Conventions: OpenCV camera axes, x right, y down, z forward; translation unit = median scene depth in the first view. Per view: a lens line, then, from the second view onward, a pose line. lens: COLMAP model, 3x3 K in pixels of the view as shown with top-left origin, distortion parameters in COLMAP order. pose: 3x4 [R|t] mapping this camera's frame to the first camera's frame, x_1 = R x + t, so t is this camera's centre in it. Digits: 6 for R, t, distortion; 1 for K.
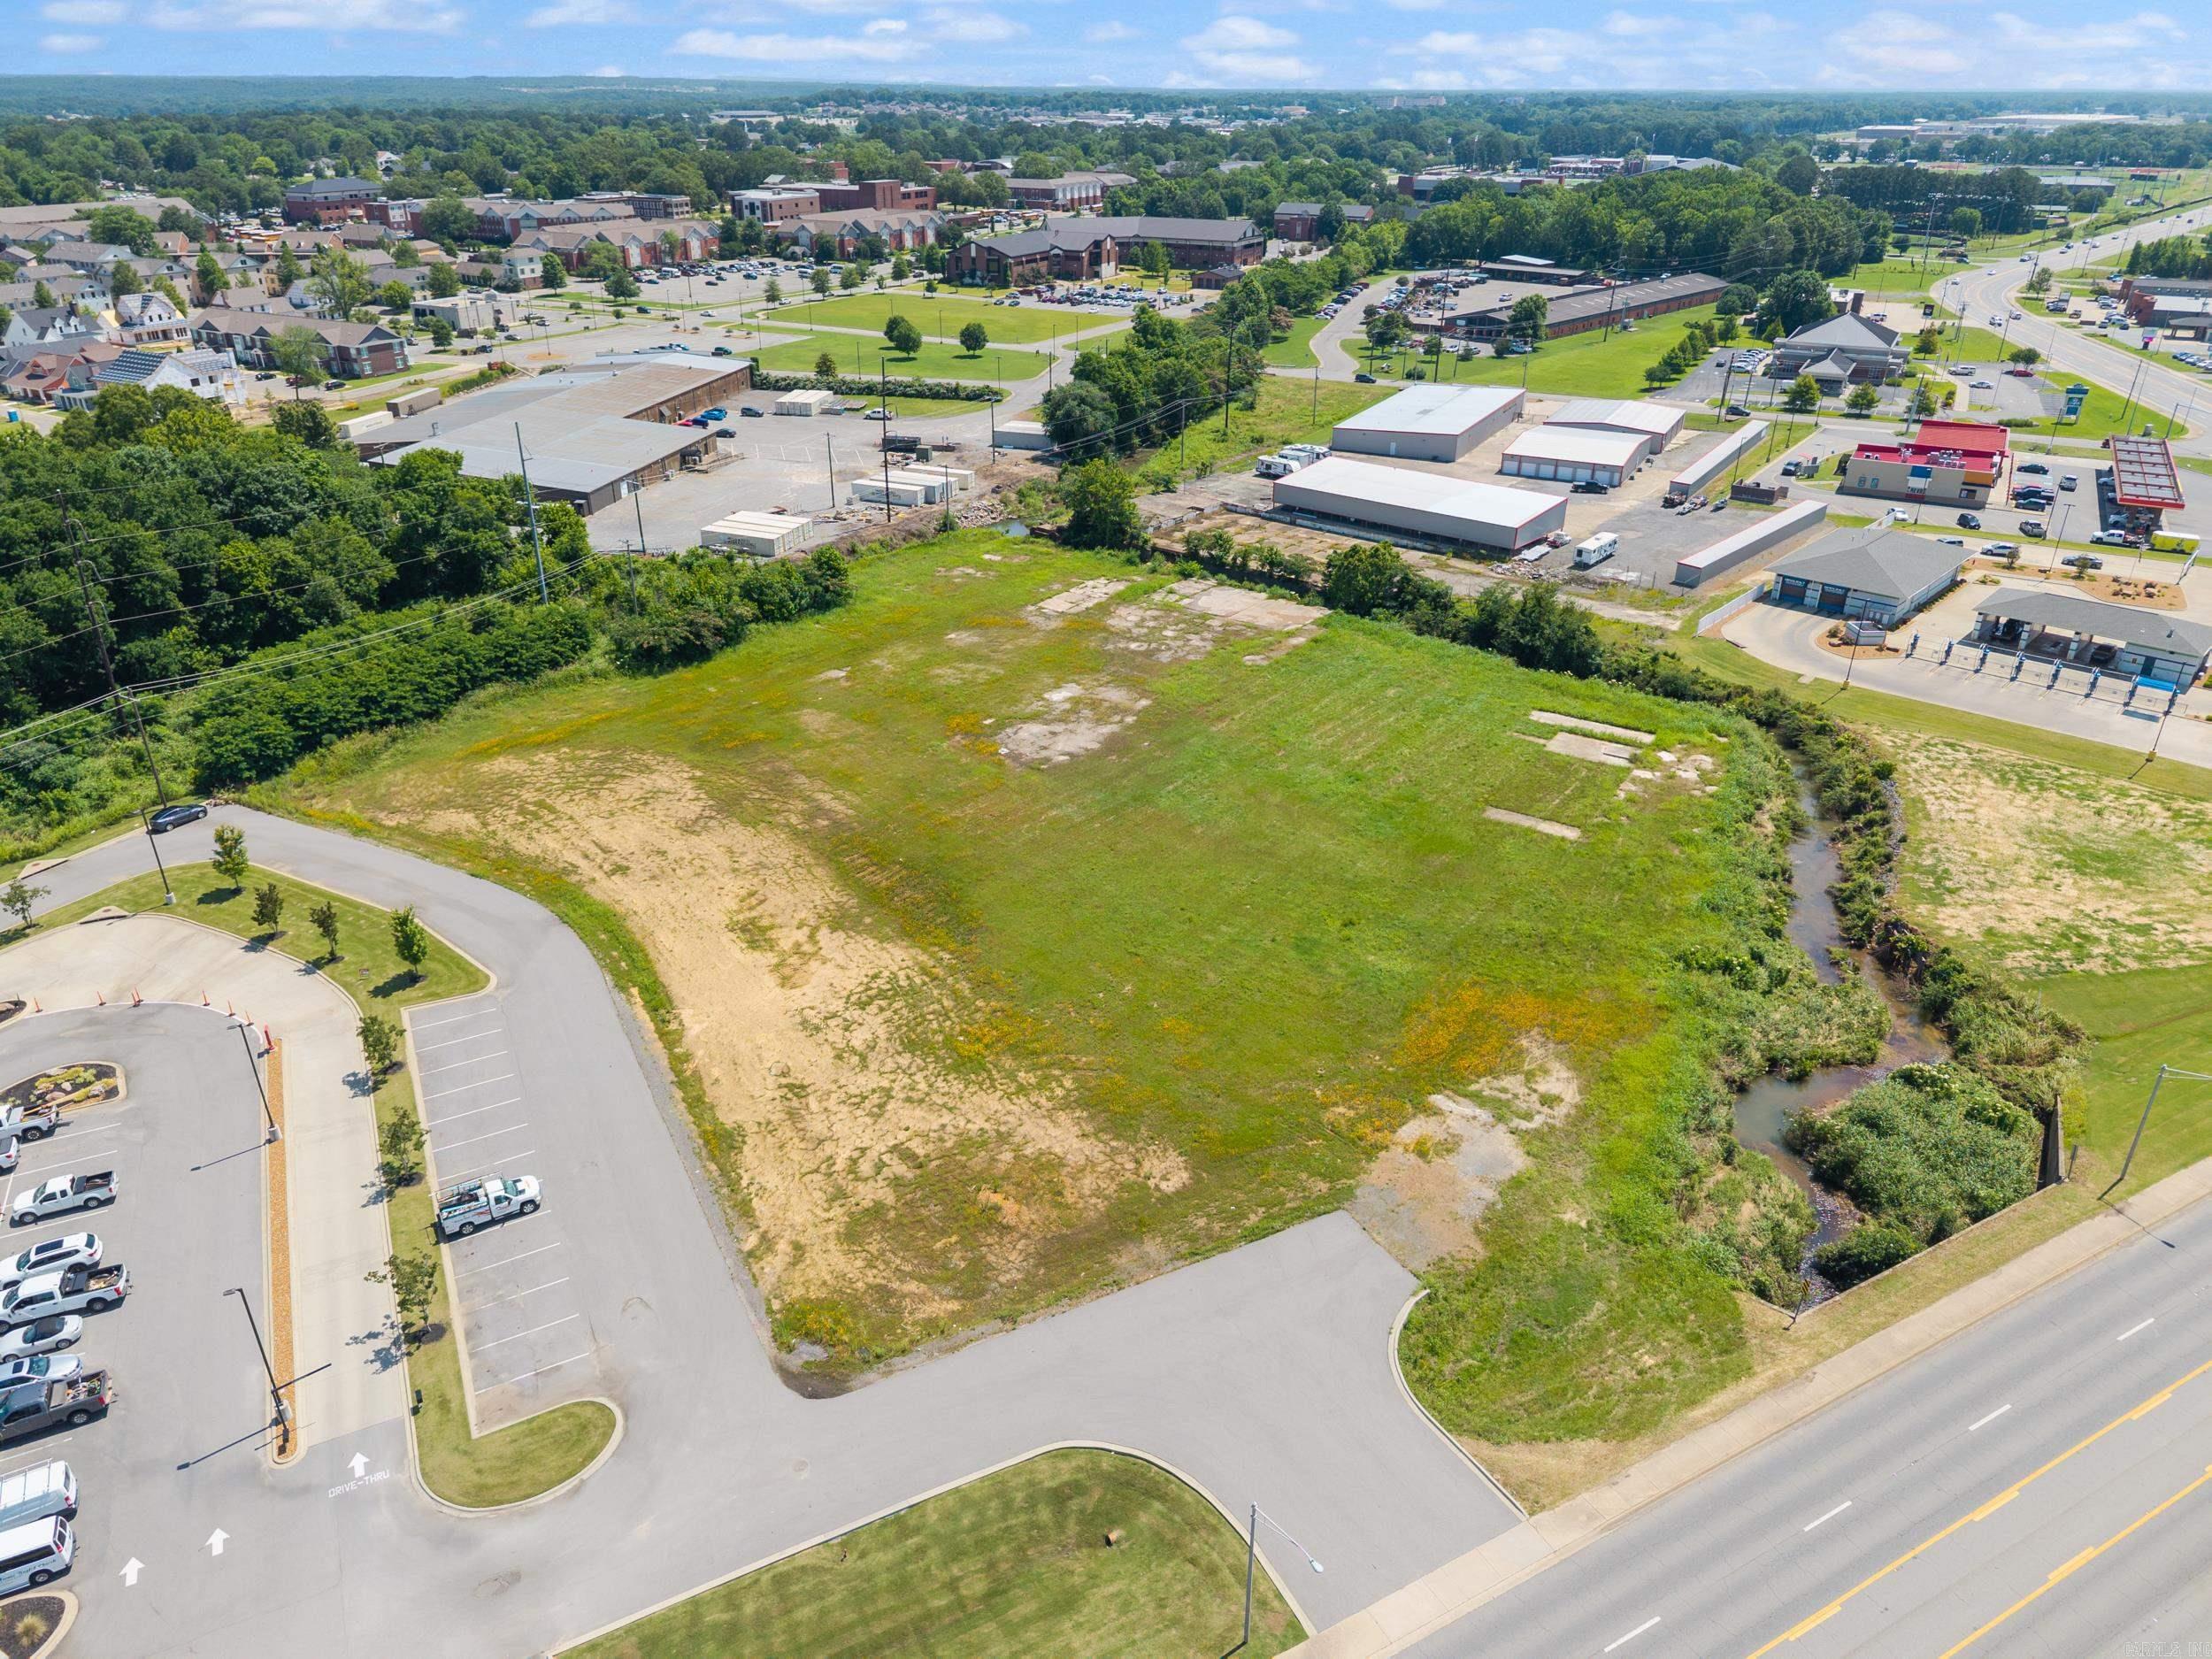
lens RADIAL K [[1478.5, 0, 1106.0], [0, 1478.5, 830.1], [0, 0, 1]] dist [0.023495, -0.023302]
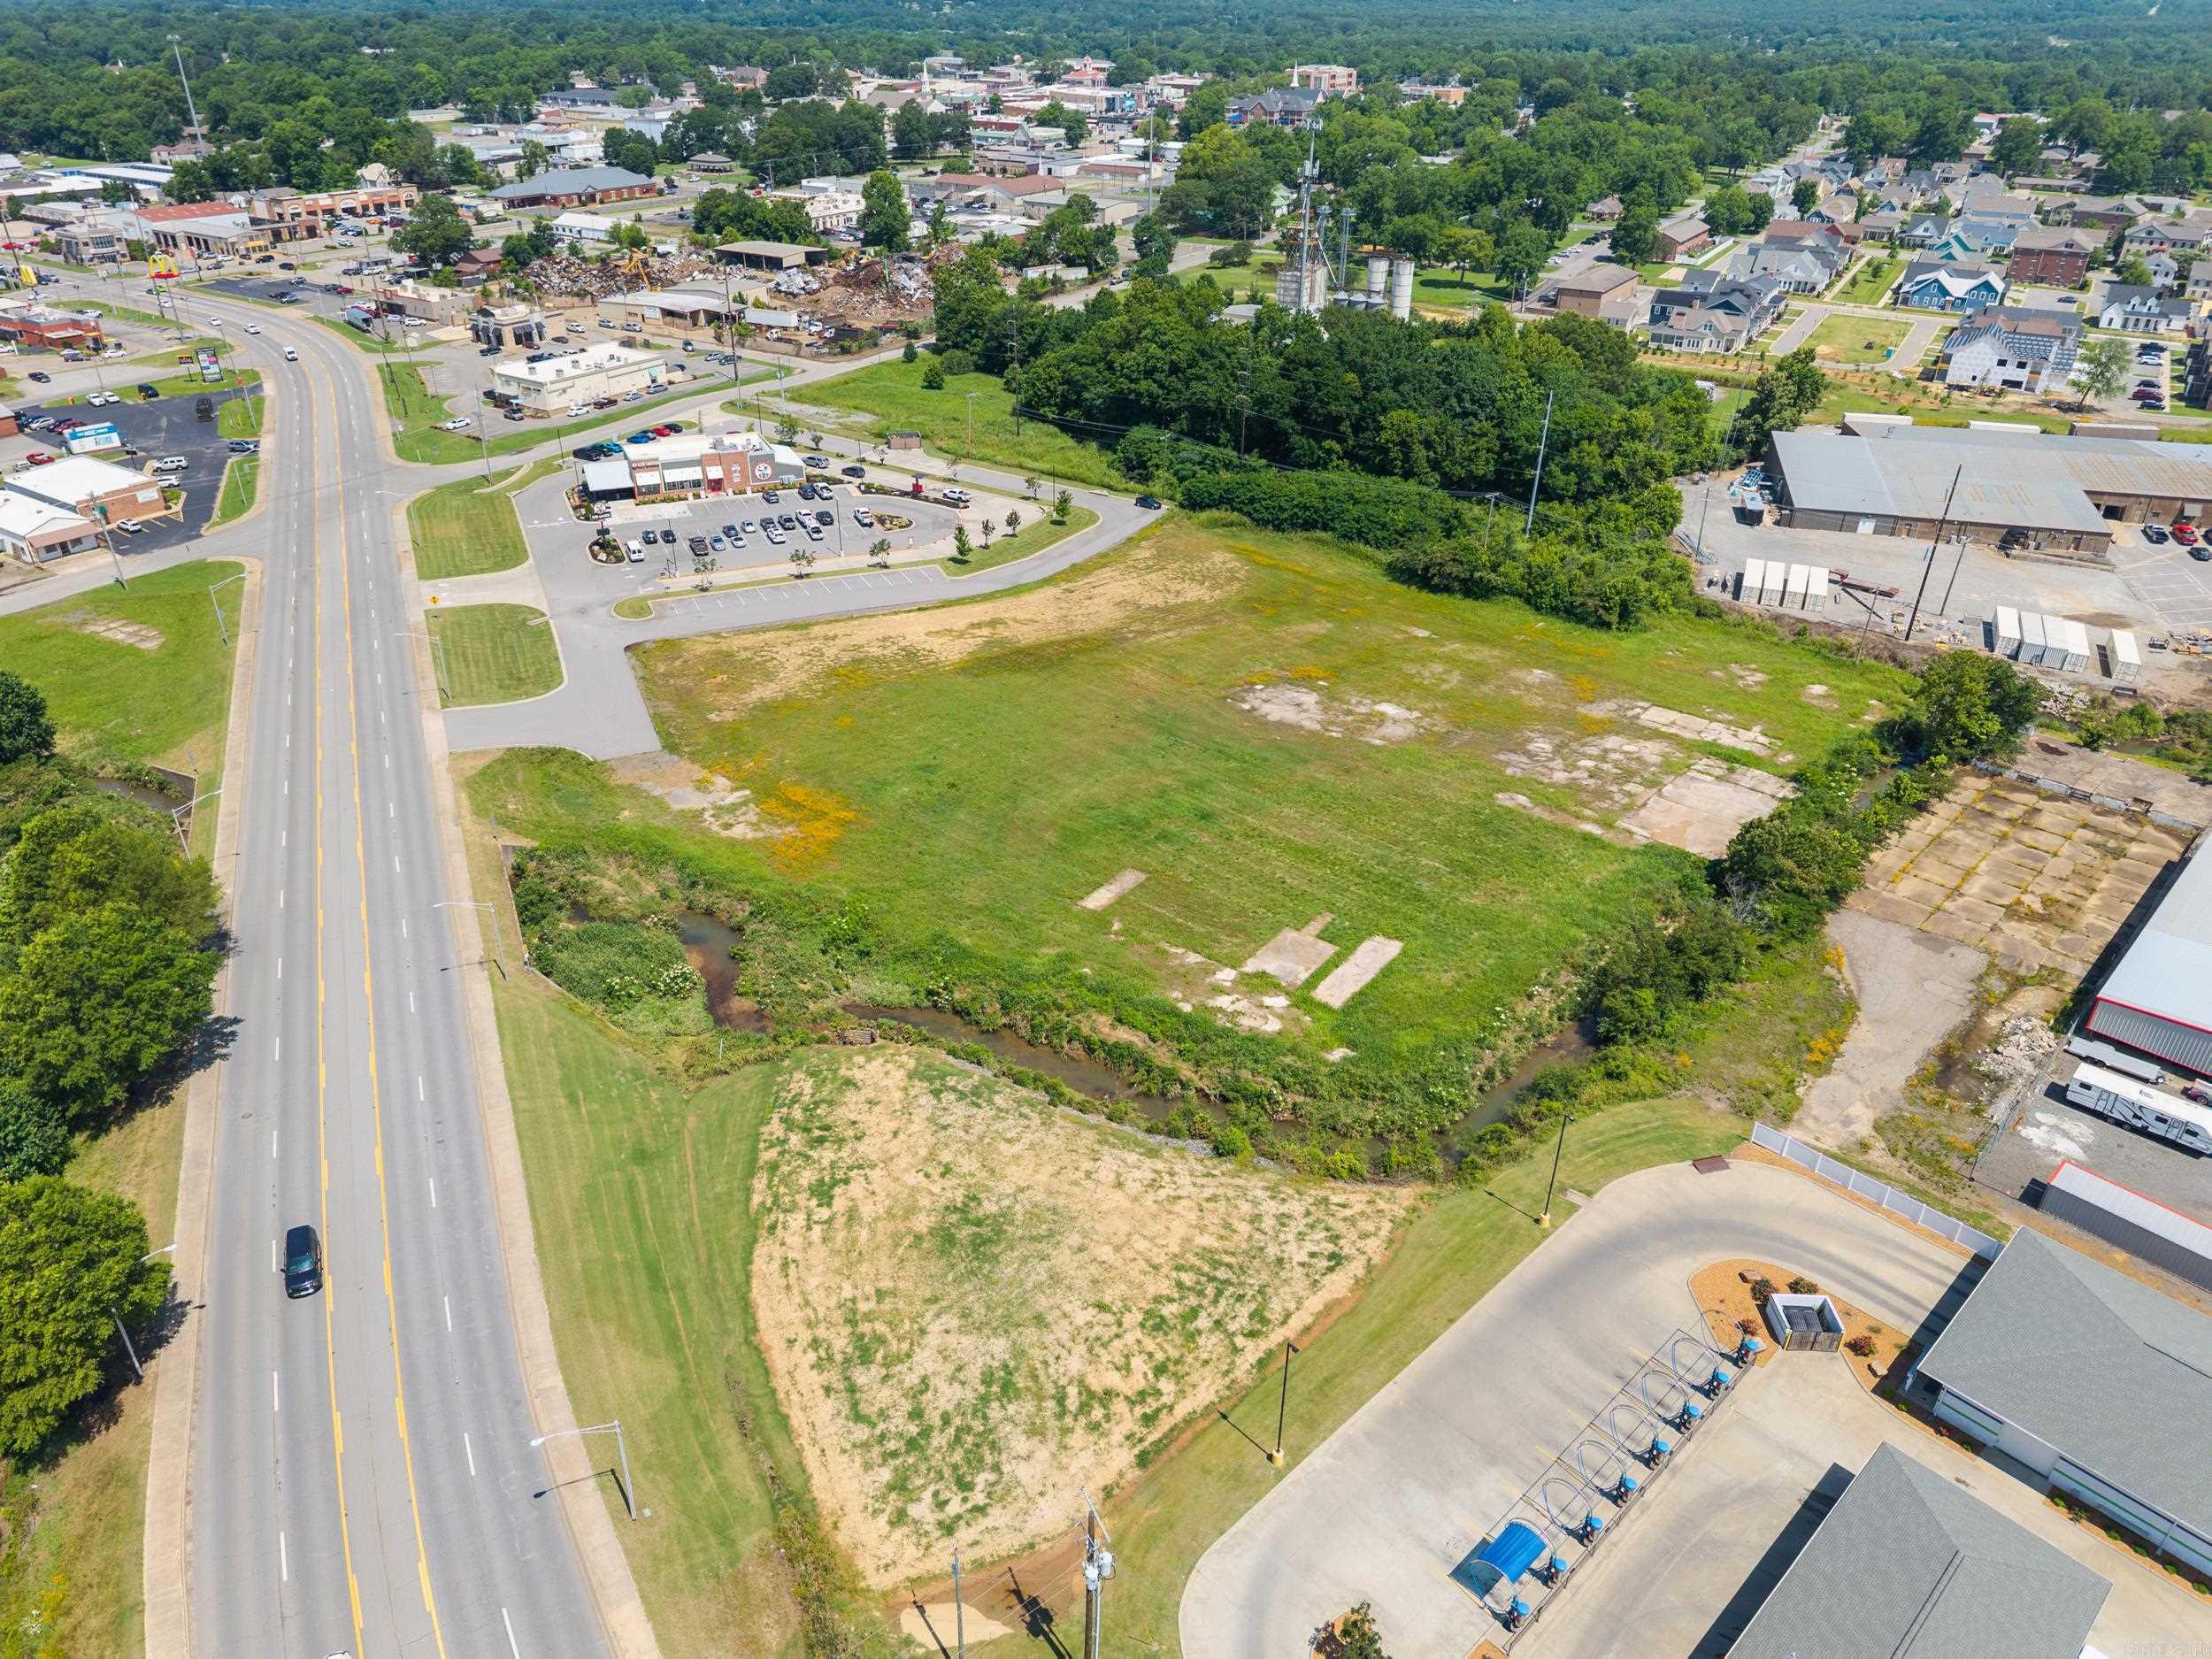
lens RADIAL K [[1478.5, 0, 1090.8], [0, 1478.5, 833.9], [0, 0, 1]] dist [0.023495, -0.023302]
pose [[-0.067663, 0.493491, -0.867115, 1.049243], [-0.456226, 0.757615, 0.466773, -0.461916], [0.887288, 0.427184, 0.173881, 0.686056]]
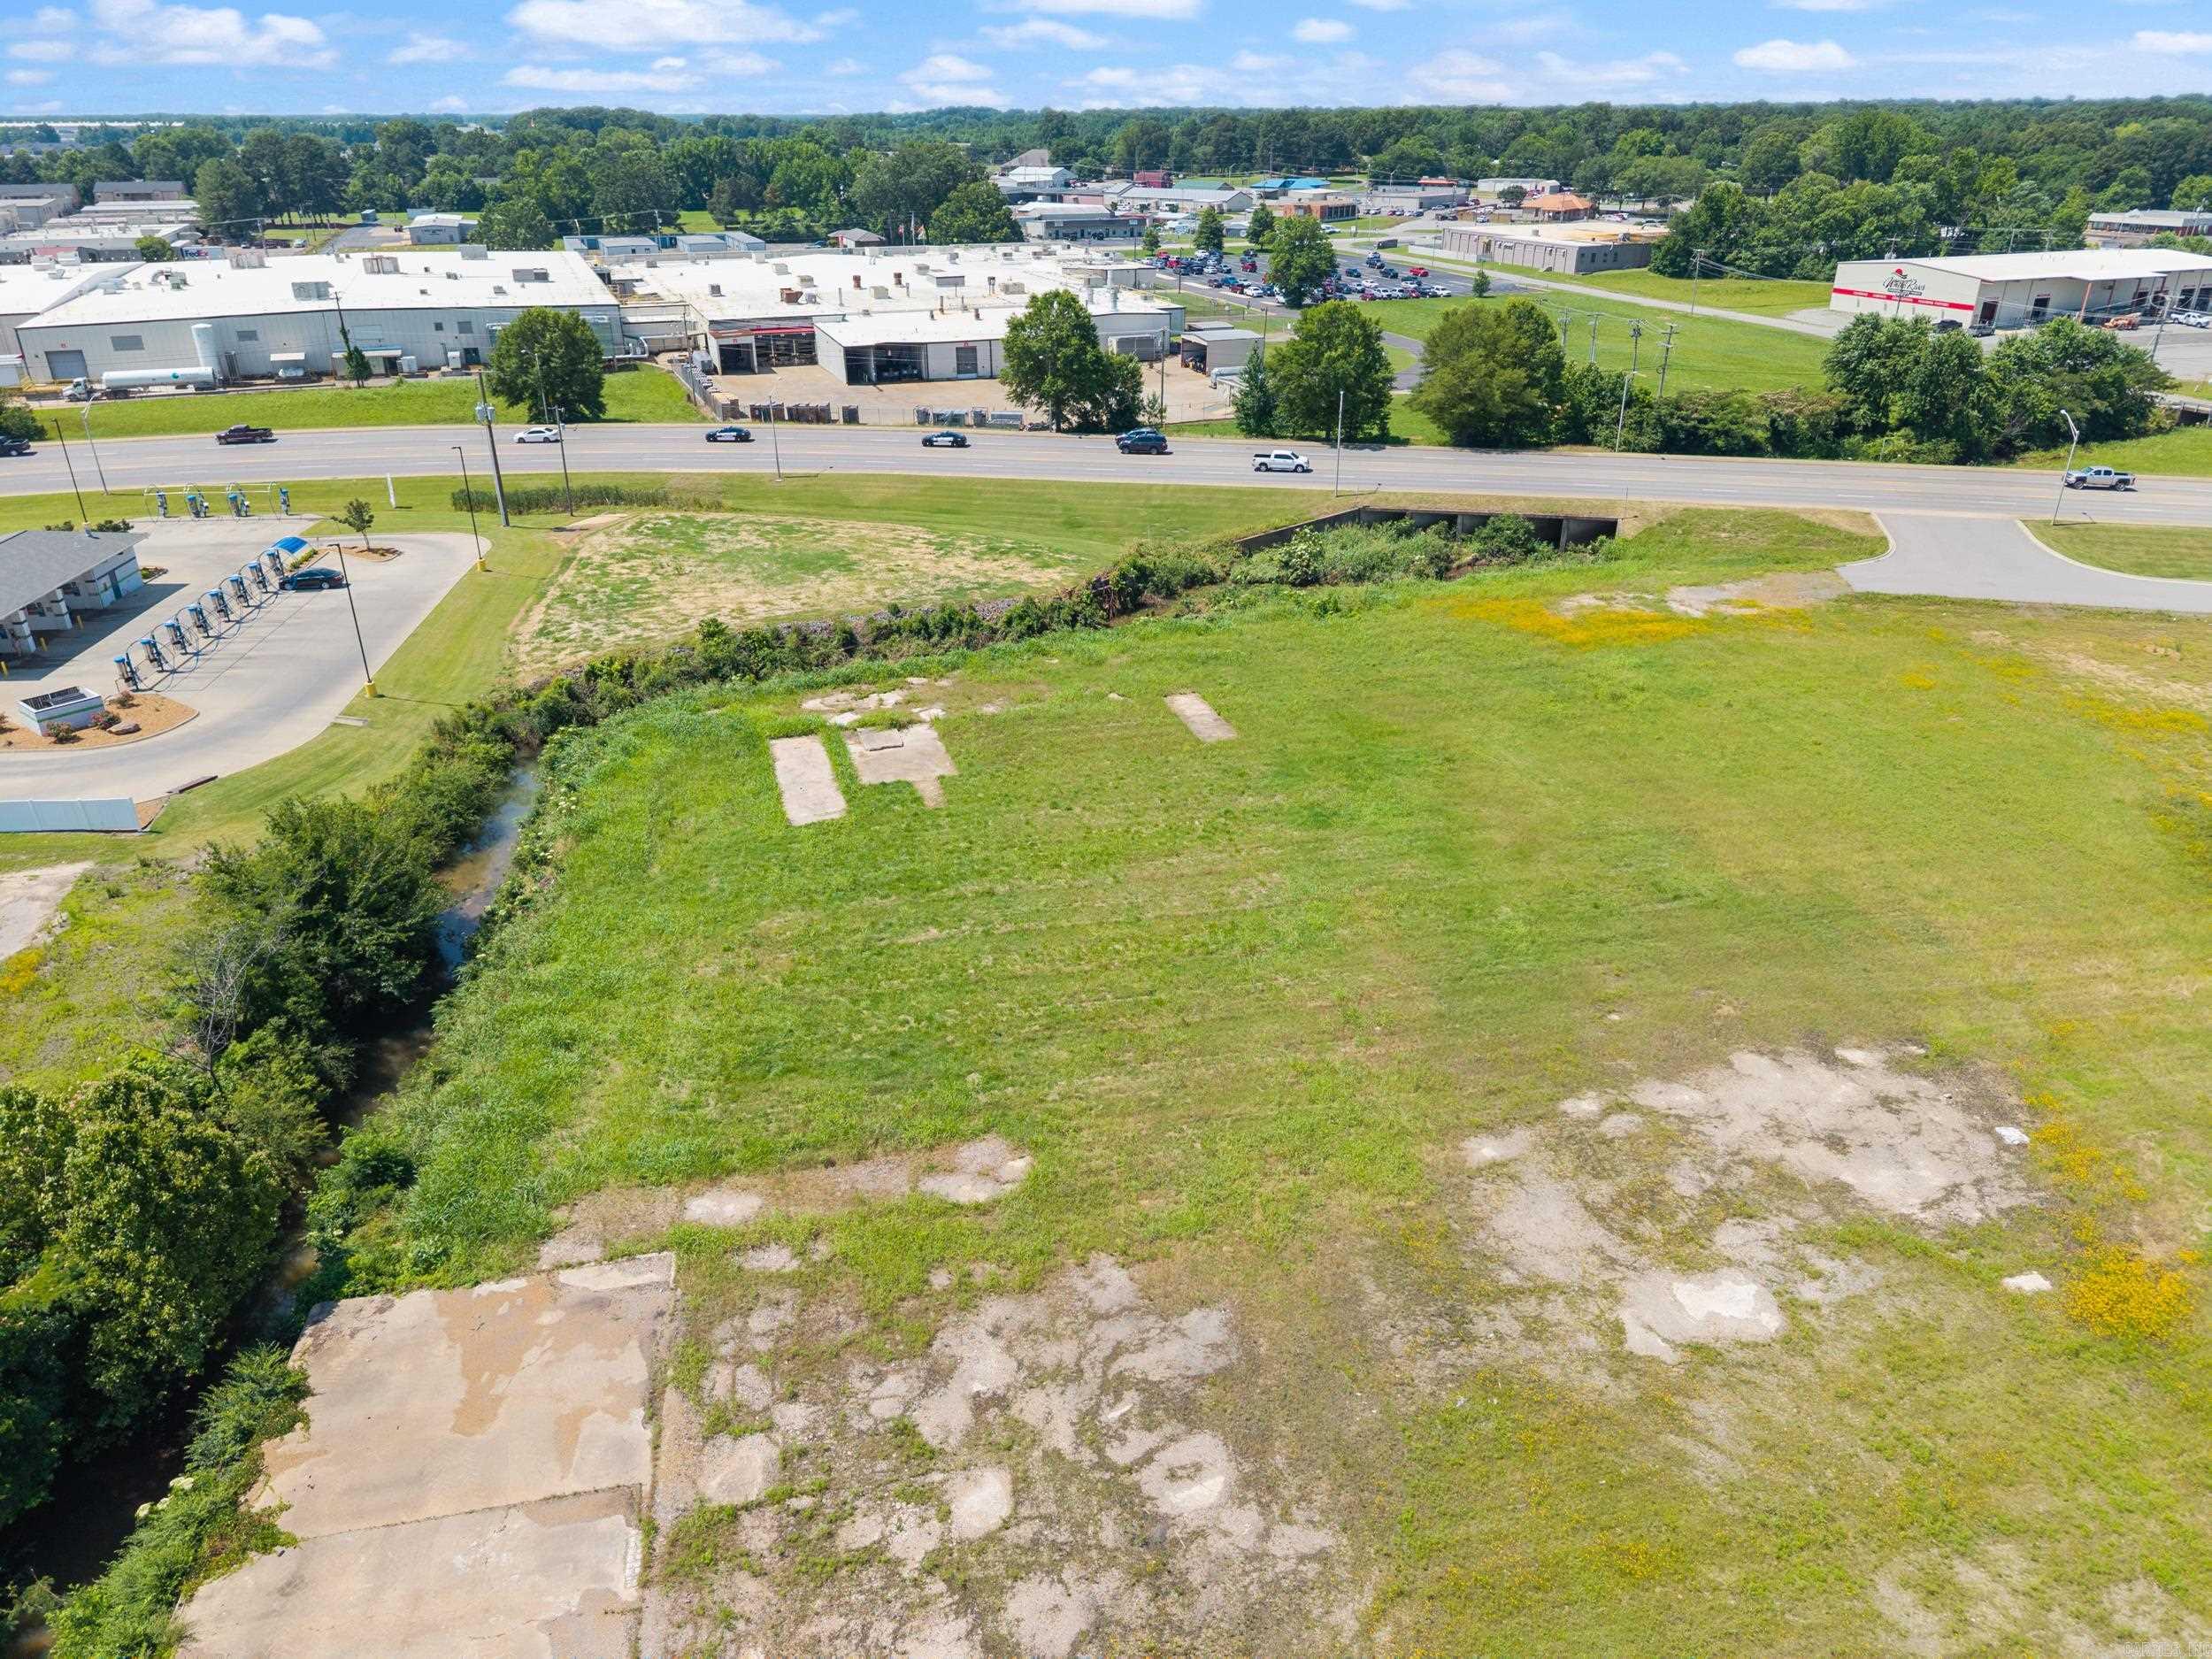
lens RADIAL K [[1478.5, 0, 1095.1], [0, 1478.5, 822.6], [0, 0, 1]] dist [0.023495, -0.023302]
pose [[-0.763056, -0.278653, 0.583179, -0.086789], [0.291046, 0.657493, 0.694978, -0.417125], [-0.577094, 0.700039, -0.420603, 1.193517]]
